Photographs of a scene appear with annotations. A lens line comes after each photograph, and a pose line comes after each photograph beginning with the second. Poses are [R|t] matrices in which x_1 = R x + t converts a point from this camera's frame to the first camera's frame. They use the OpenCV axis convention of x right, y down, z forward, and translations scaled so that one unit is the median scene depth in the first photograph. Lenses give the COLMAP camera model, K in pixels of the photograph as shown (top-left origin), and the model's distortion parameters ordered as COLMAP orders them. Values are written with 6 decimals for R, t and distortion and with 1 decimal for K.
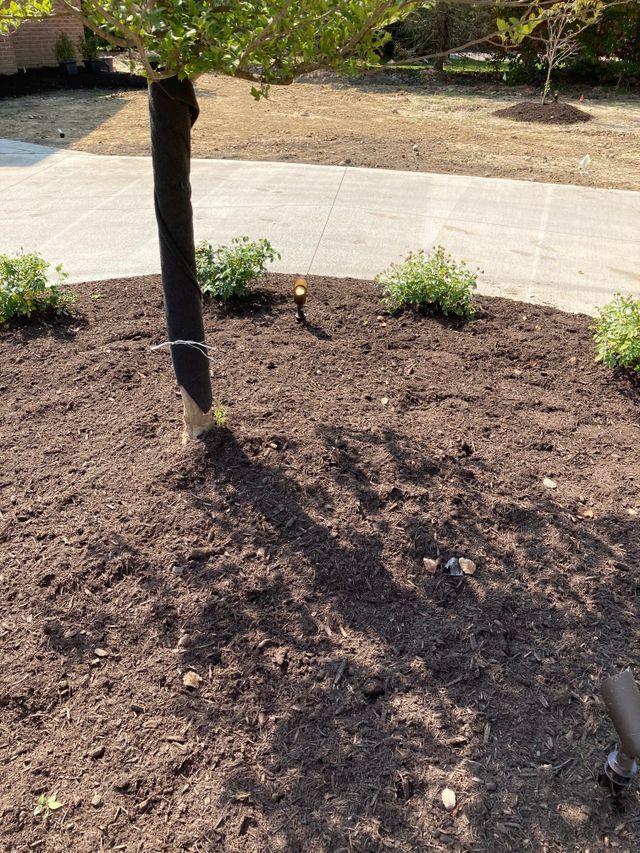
lens RADIAL K [[698.6, 0, 324.7], [0, 698.6, 427.7], [0, 0, 1]] dist [0.057358, -0.061185]
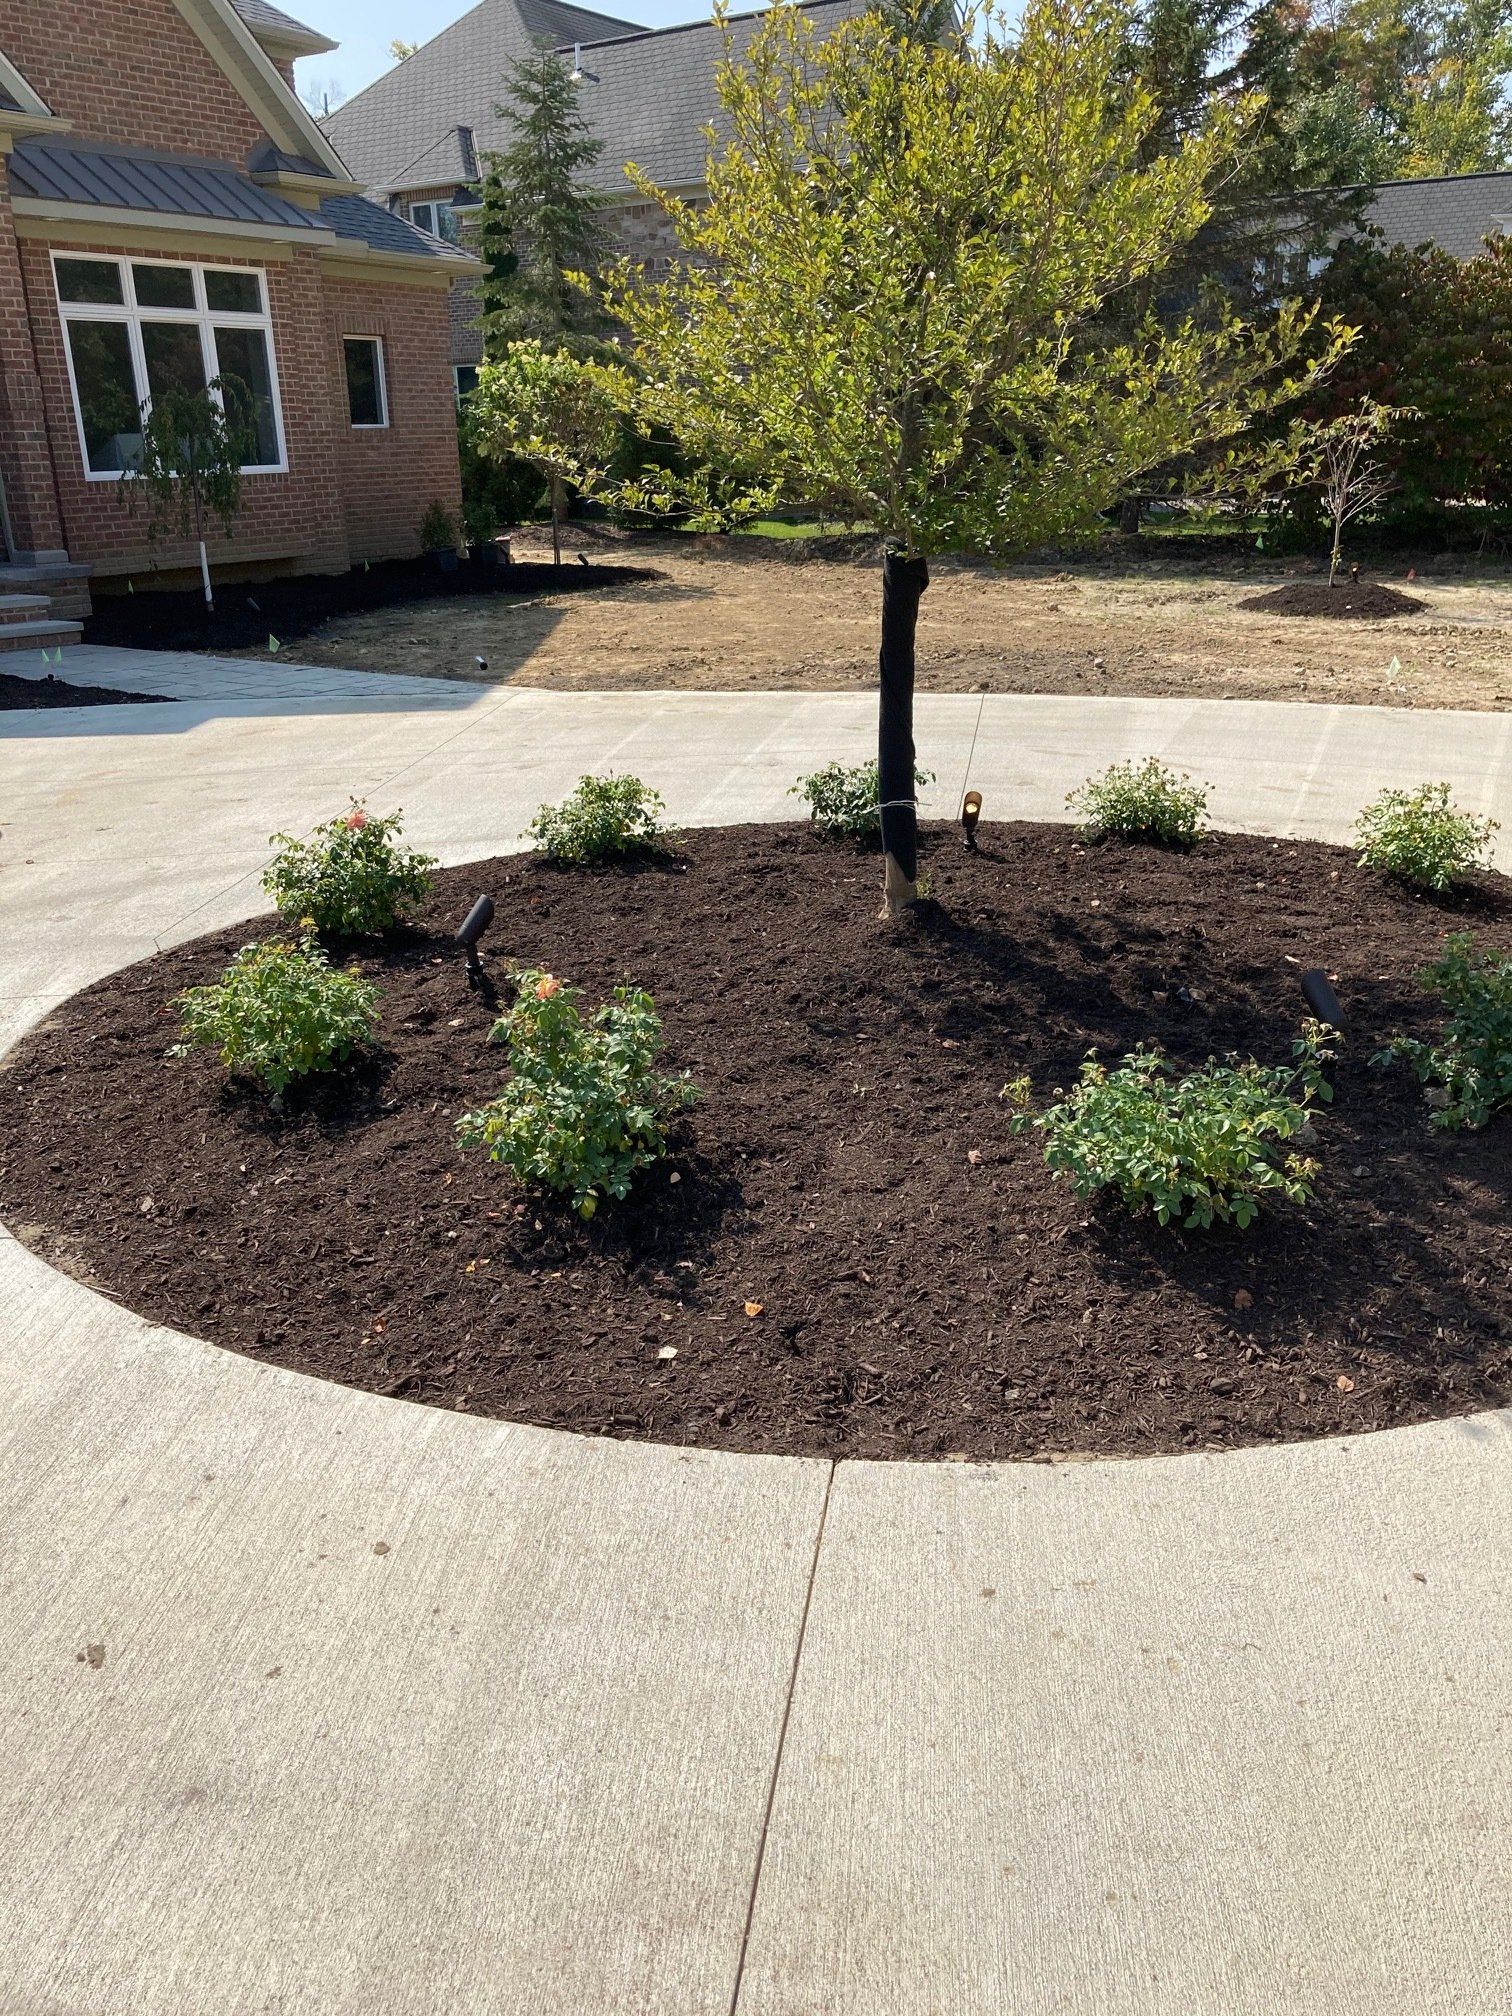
lens RADIAL K [[1651.1, 0, 757.6], [0, 1651.1, 1003.7], [0, 0, 1]] dist [0.057358, -0.061185]
pose [[0.997030, -0.017130, -0.075088, -0.057784], [0.001897, 0.980118, -0.198406, 0.159342], [0.076994, 0.197674, 0.977239, -0.320151]]
